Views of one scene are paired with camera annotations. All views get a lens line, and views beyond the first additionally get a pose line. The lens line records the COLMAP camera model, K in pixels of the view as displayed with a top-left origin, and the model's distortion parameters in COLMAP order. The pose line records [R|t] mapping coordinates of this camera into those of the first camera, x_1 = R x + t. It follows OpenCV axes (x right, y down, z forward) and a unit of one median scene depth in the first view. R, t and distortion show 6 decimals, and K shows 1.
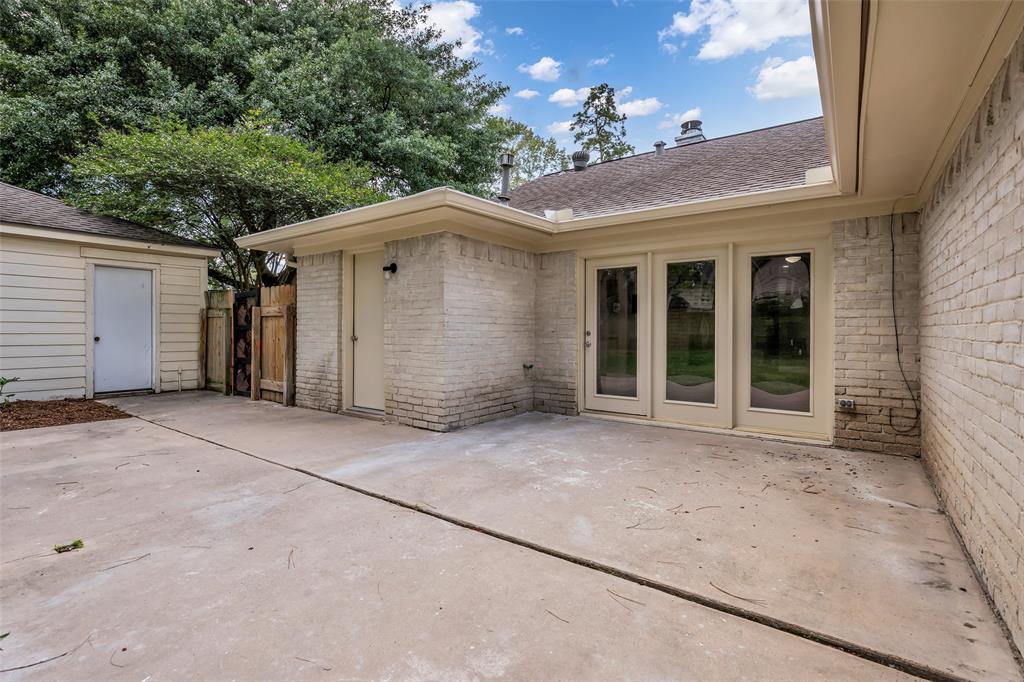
lens RADIAL K [[478.8, 0, 507.3], [0, 478.8, 328.6], [0, 0, 1]] dist [-0.010308, 0.000505]
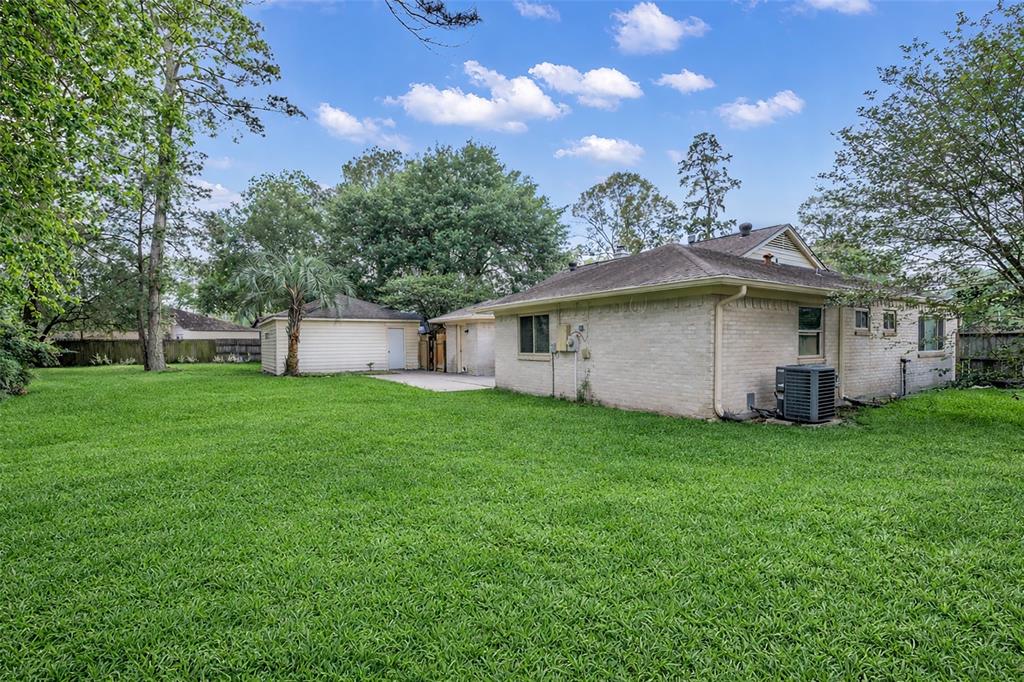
lens RADIAL K [[468.2, 0, 507.1], [0, 468.2, 344.6], [0, 0, 1]] dist [-0.010479, 0.001469]
pose [[0.933056, -0.010693, -0.359573, 0.917076], [0.014097, 0.999877, 0.006844, -0.033912], [0.359455, -0.011455, 0.933092, -1.522780]]
